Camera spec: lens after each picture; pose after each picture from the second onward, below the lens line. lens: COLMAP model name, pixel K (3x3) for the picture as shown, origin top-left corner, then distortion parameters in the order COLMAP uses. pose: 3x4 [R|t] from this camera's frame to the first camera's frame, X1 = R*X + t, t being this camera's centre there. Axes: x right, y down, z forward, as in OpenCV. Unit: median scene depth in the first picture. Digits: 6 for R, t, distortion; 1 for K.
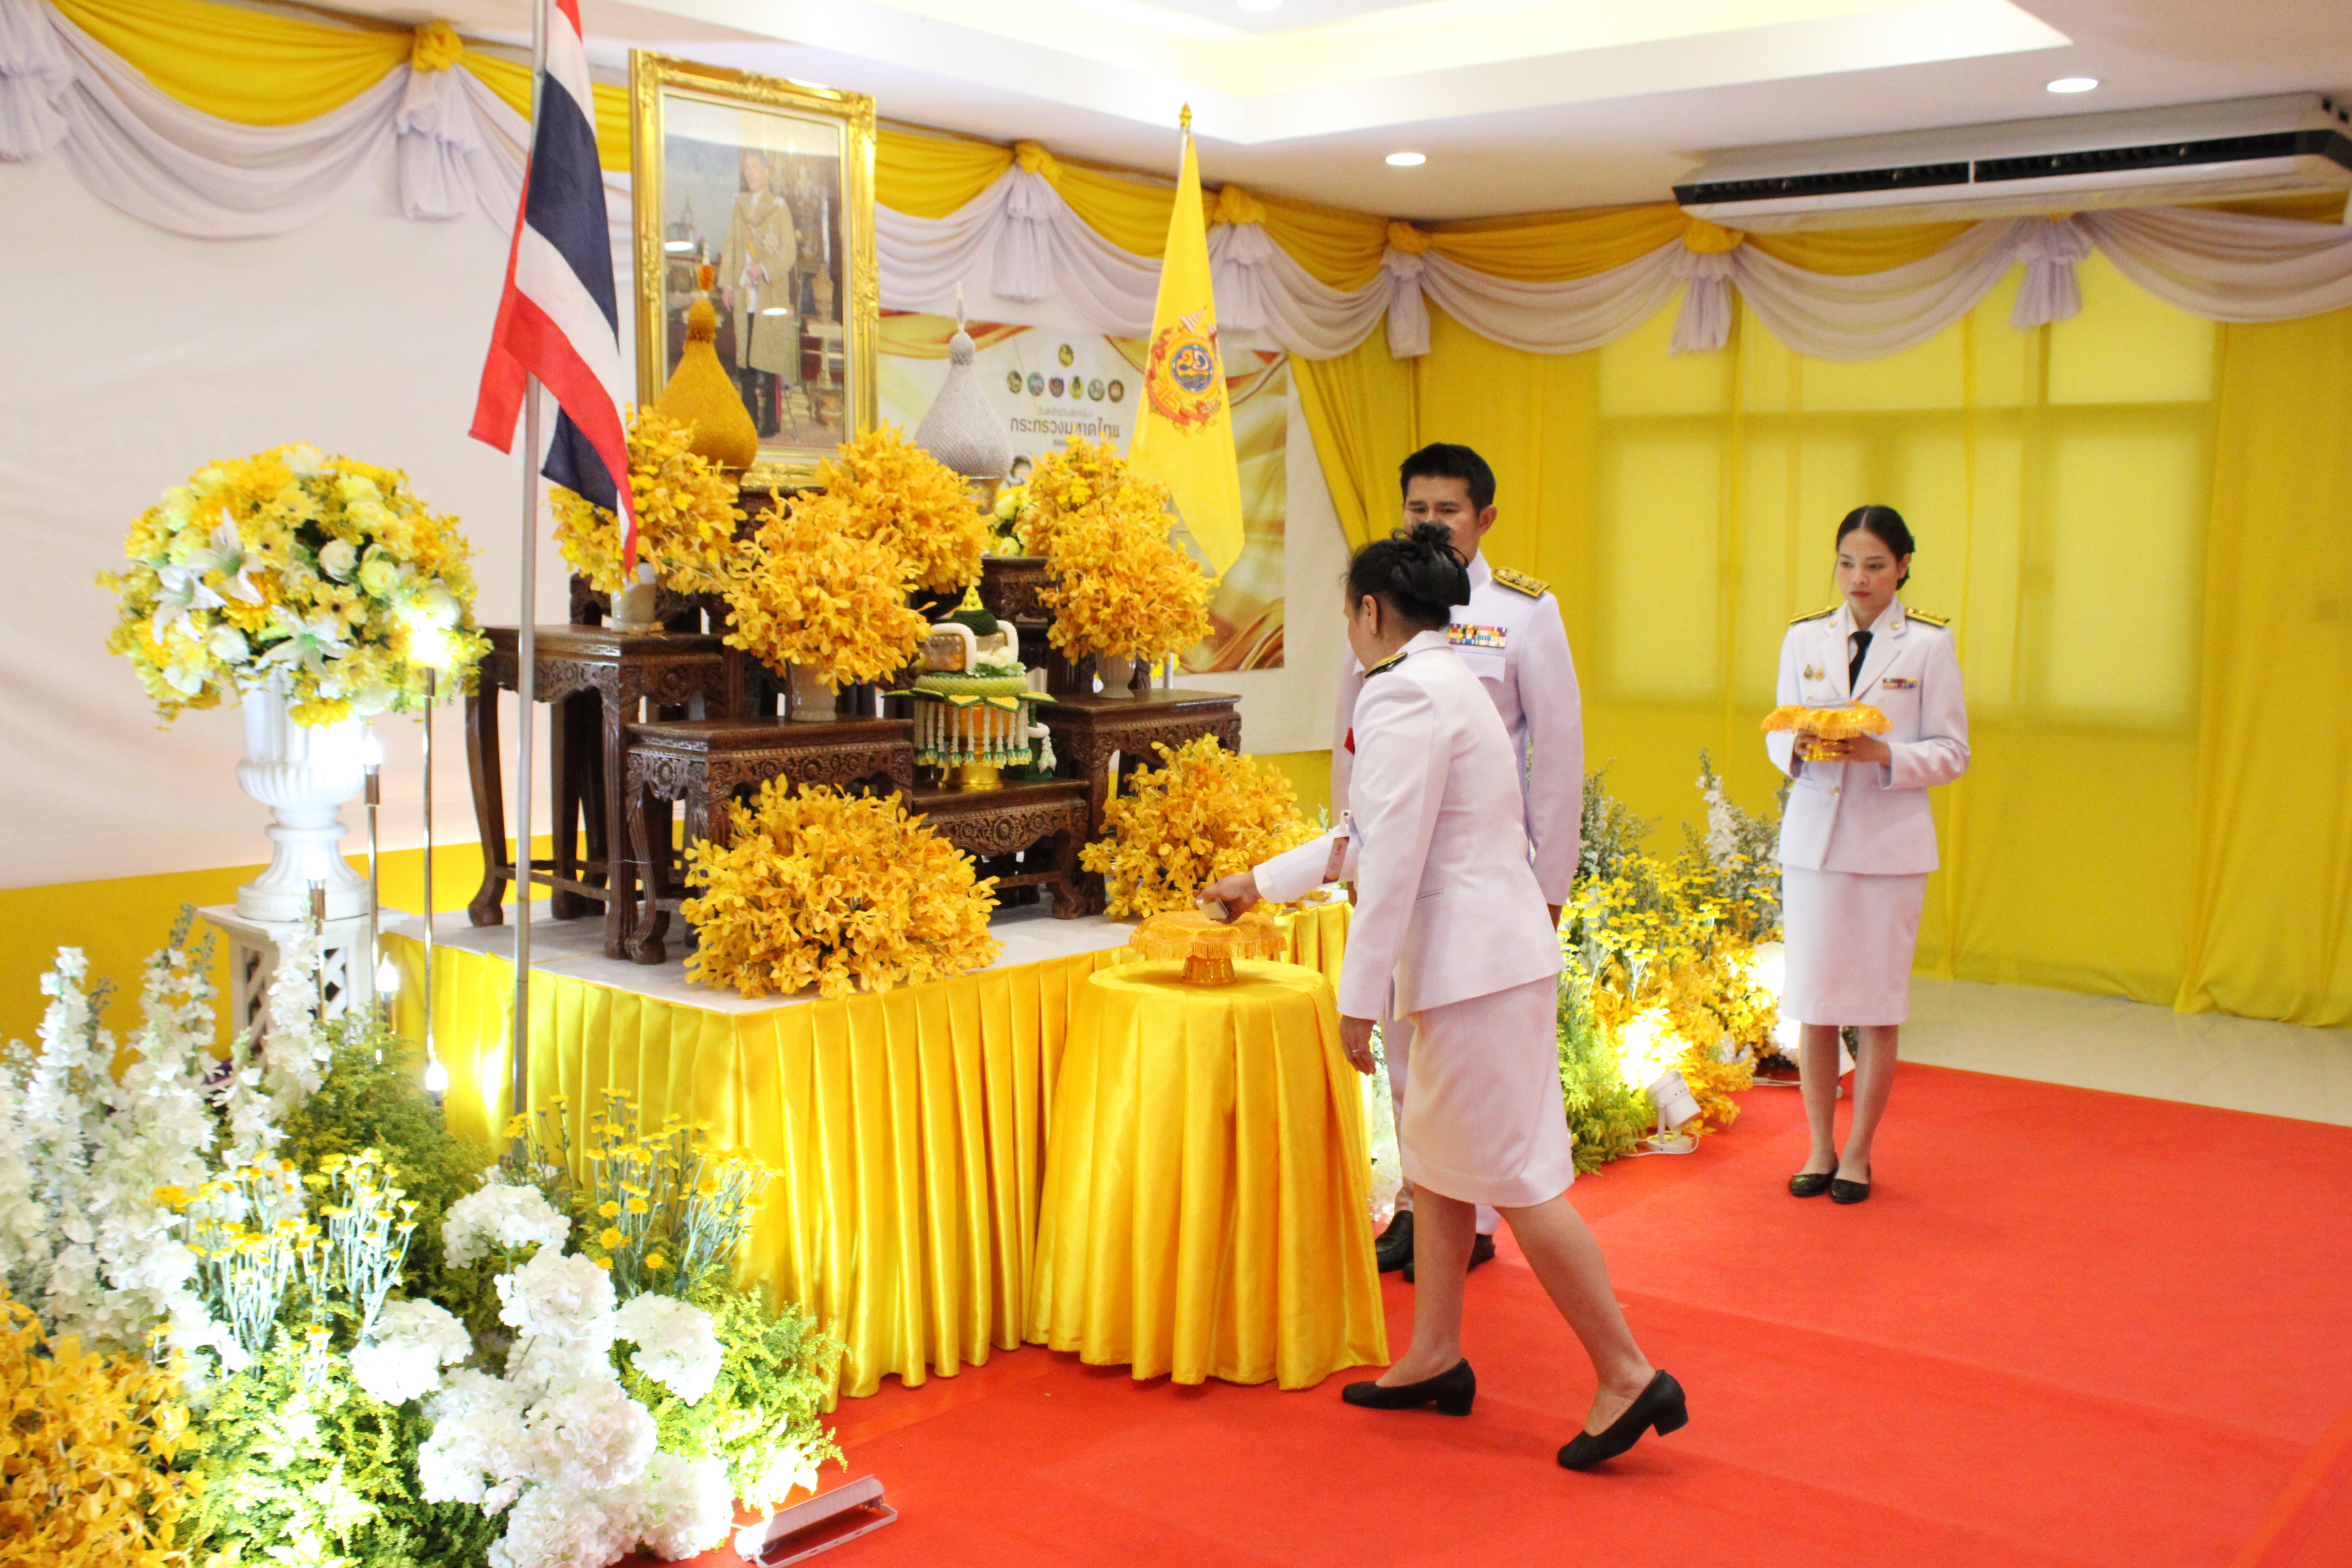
lens RADIAL K [[2298.3, 0, 1176.0], [0, 2298.3, 784.0], [0, 0, 1]] dist [-0.140872, 0.152223]
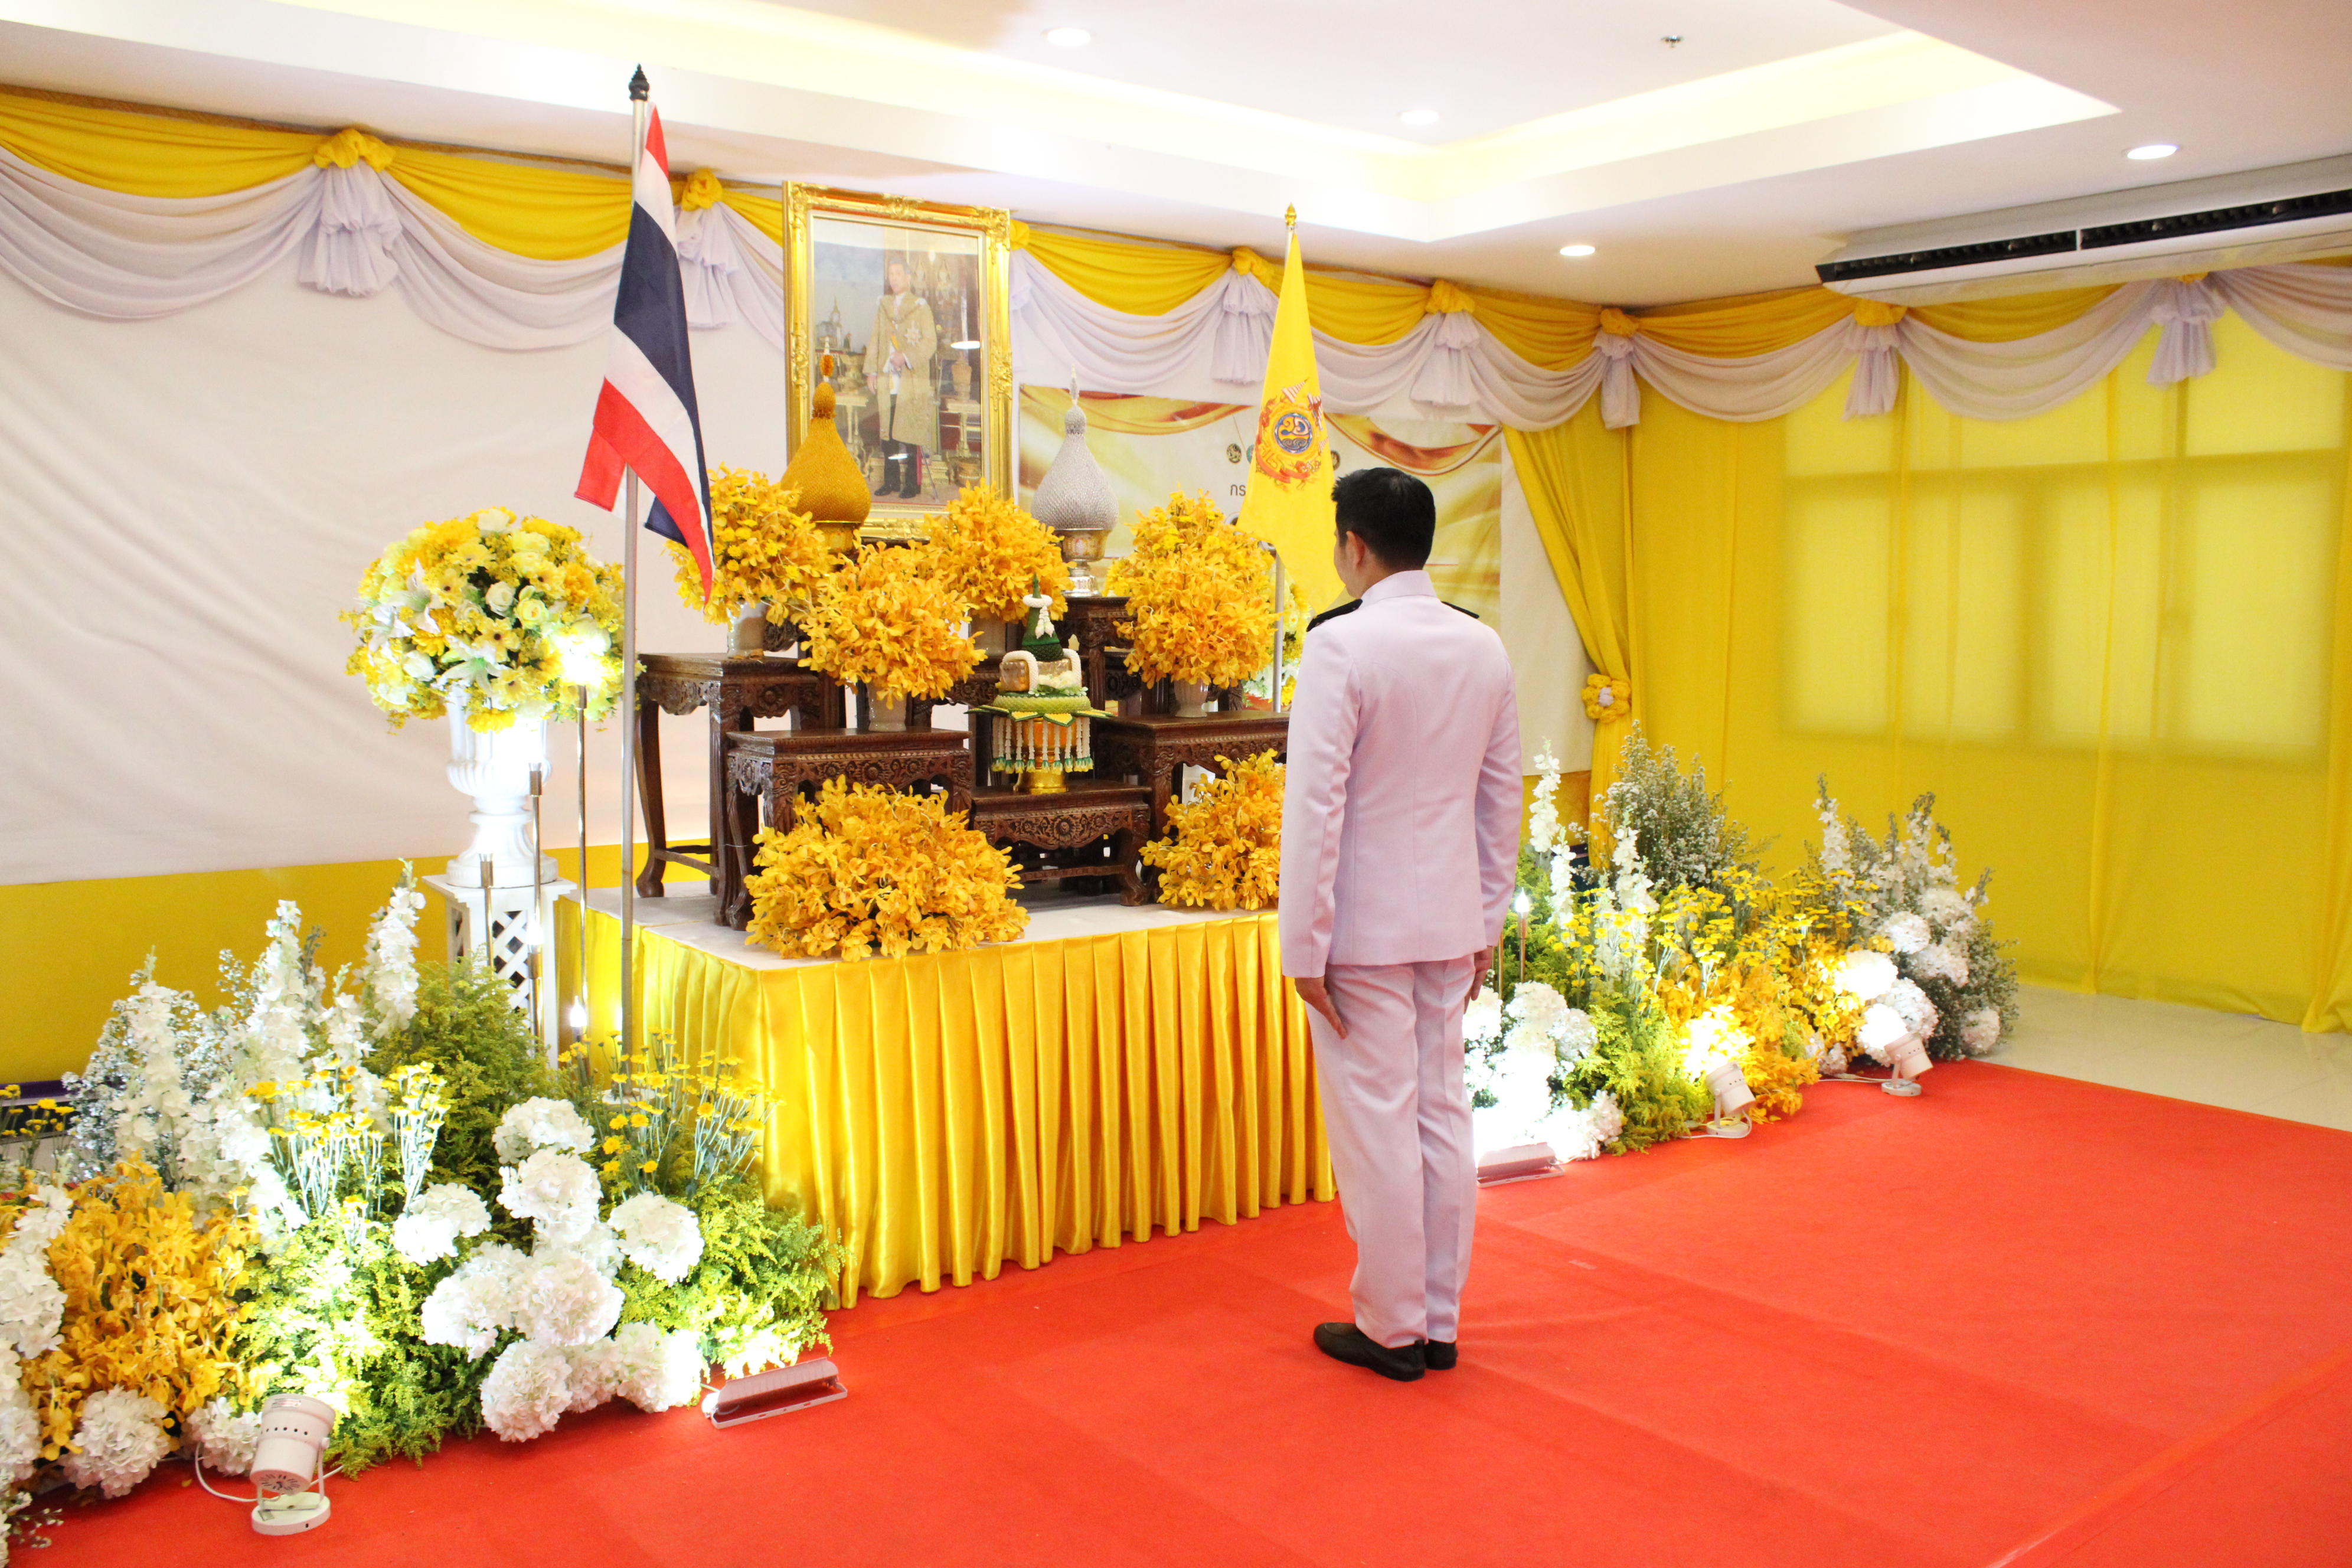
lens RADIAL K [[1975.9, 0, 1178.7], [0, 1975.9, 793.0], [0, 0, 1]] dist [-0.167331, 0.151583]
pose [[0.975649, 0.013588, -0.218918, 0.202775], [-0.015876, 0.999836, -0.008694, 0.010389], [0.218764, 0.011958, 0.975704, 0.030564]]
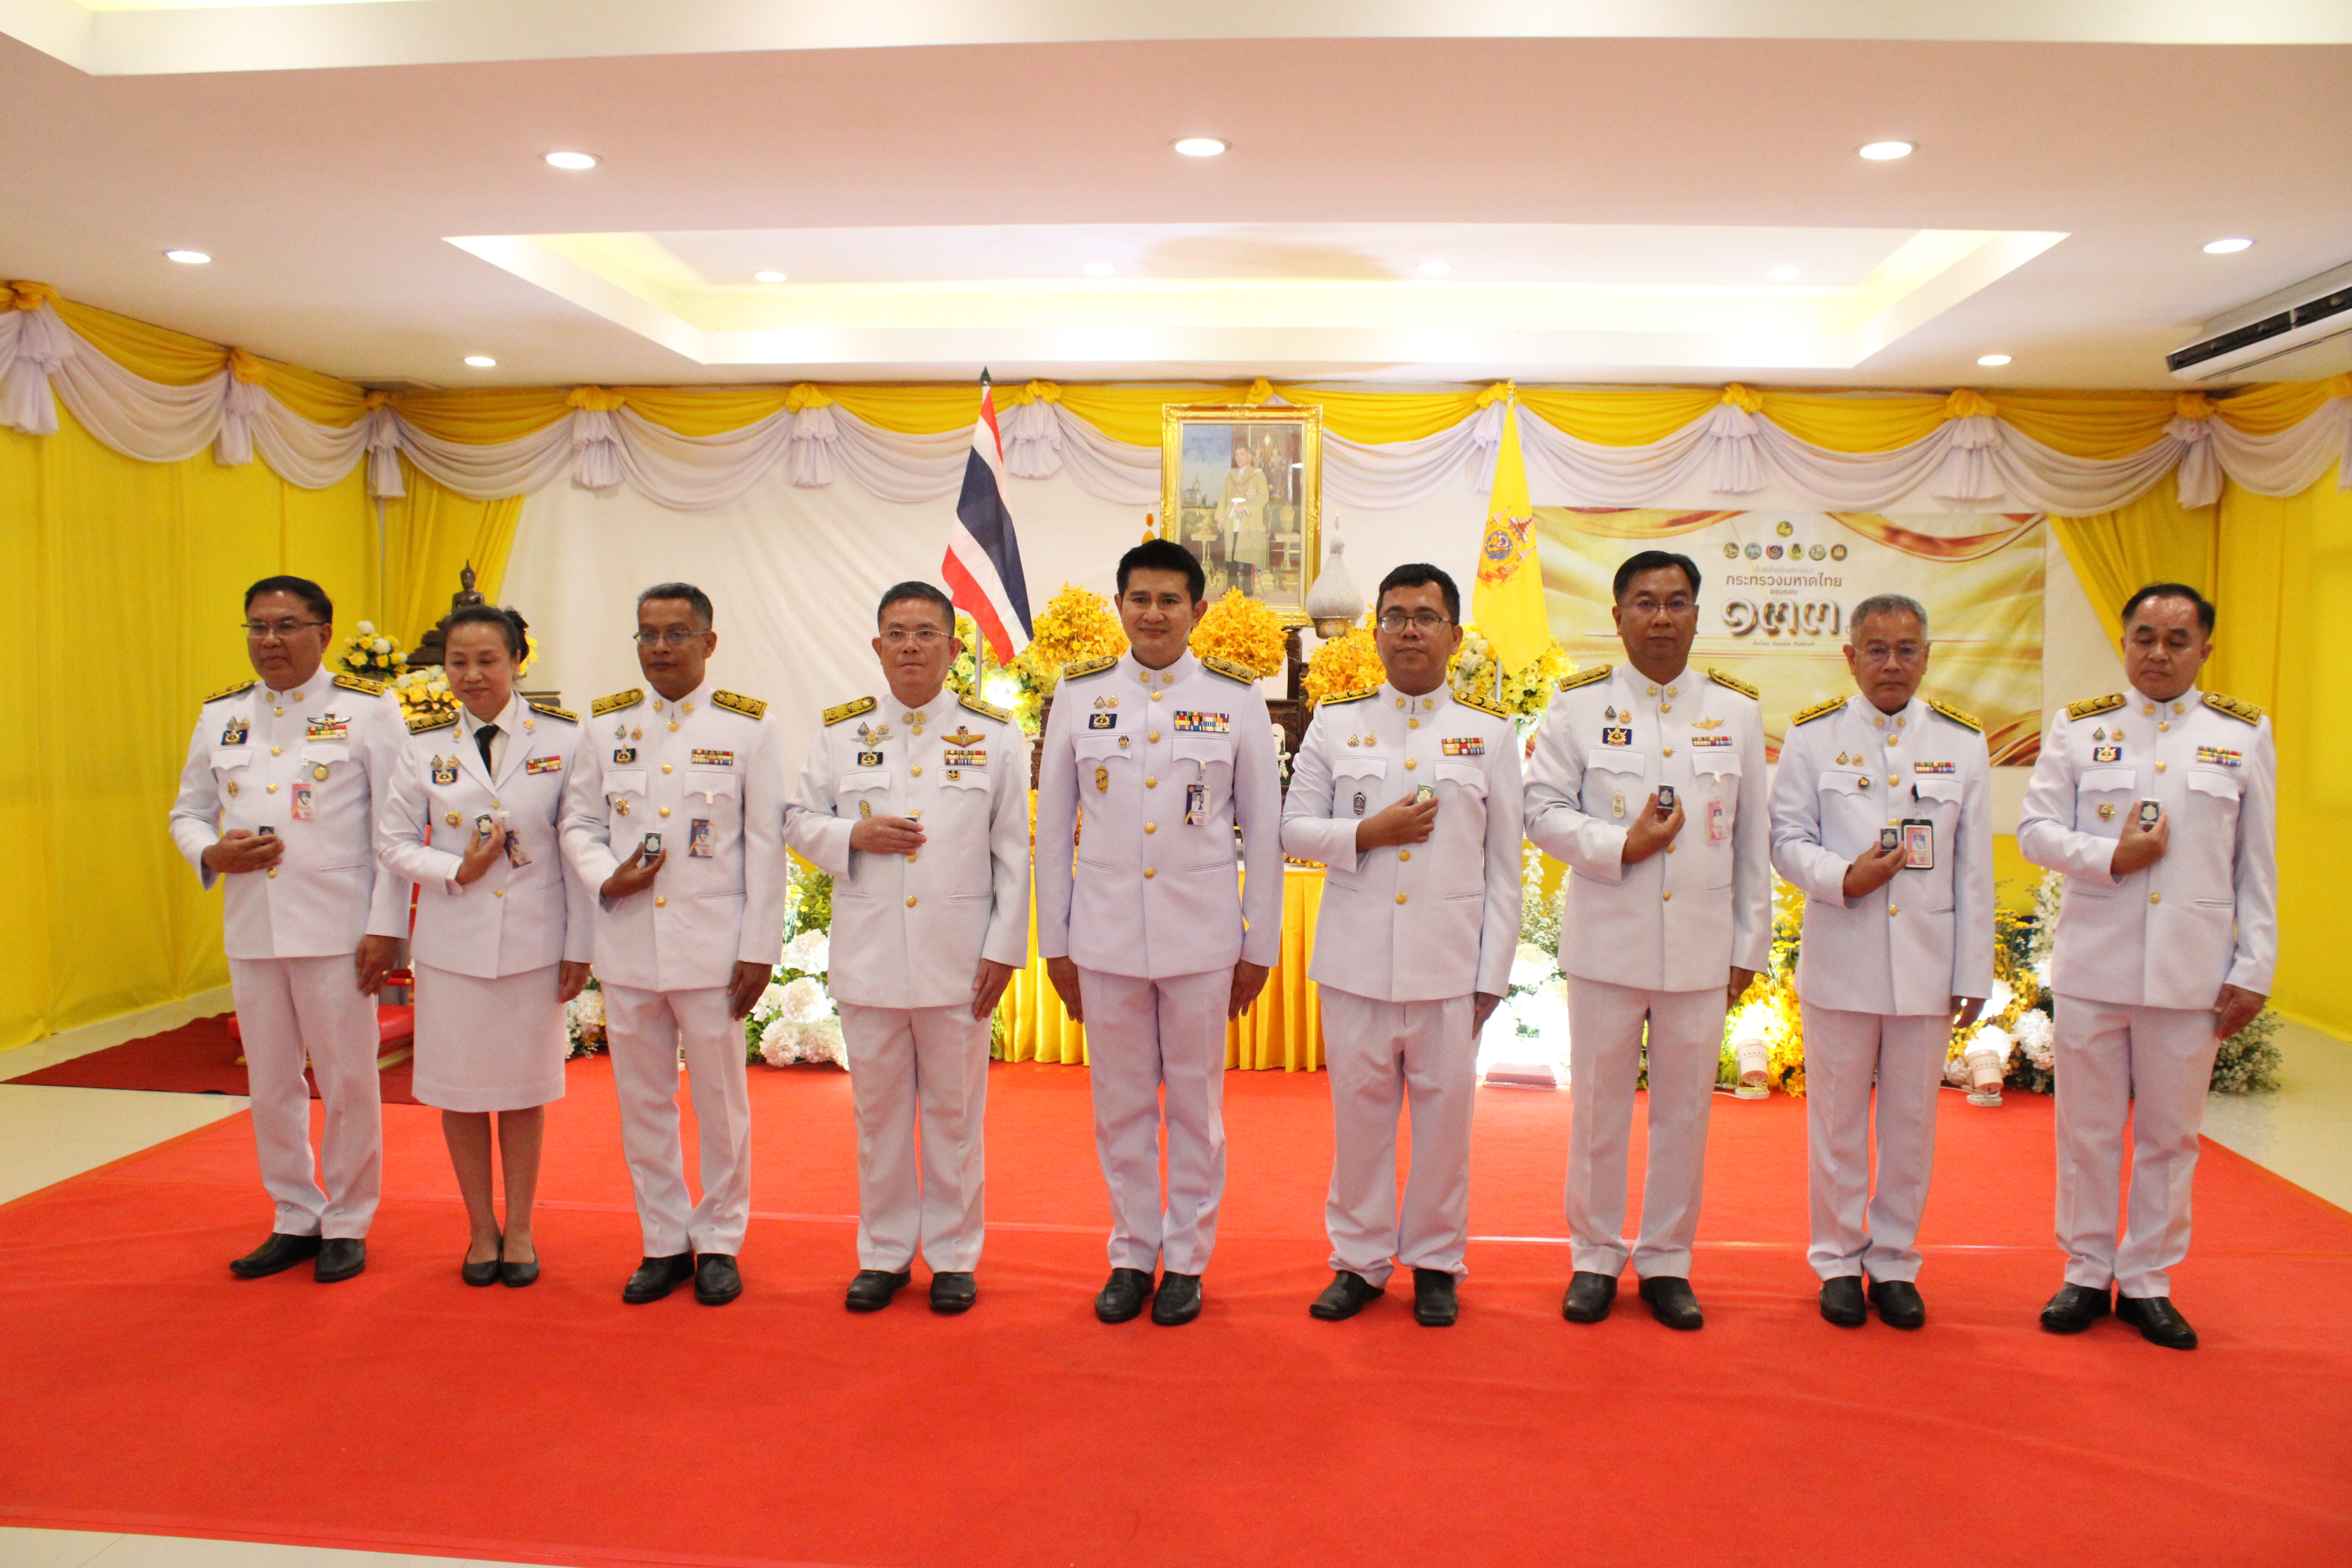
lens RADIAL K [[1975.9, 0, 1178.7], [0, 1975.9, 793.0], [0, 0, 1]] dist [-0.167331, 0.151583]
pose [[0.569916, 0.046941, -0.820361, 1.211841], [-0.090102, 0.995917, -0.005608, 0.021746], [0.816748, 0.077112, 0.571819, 0.054307]]
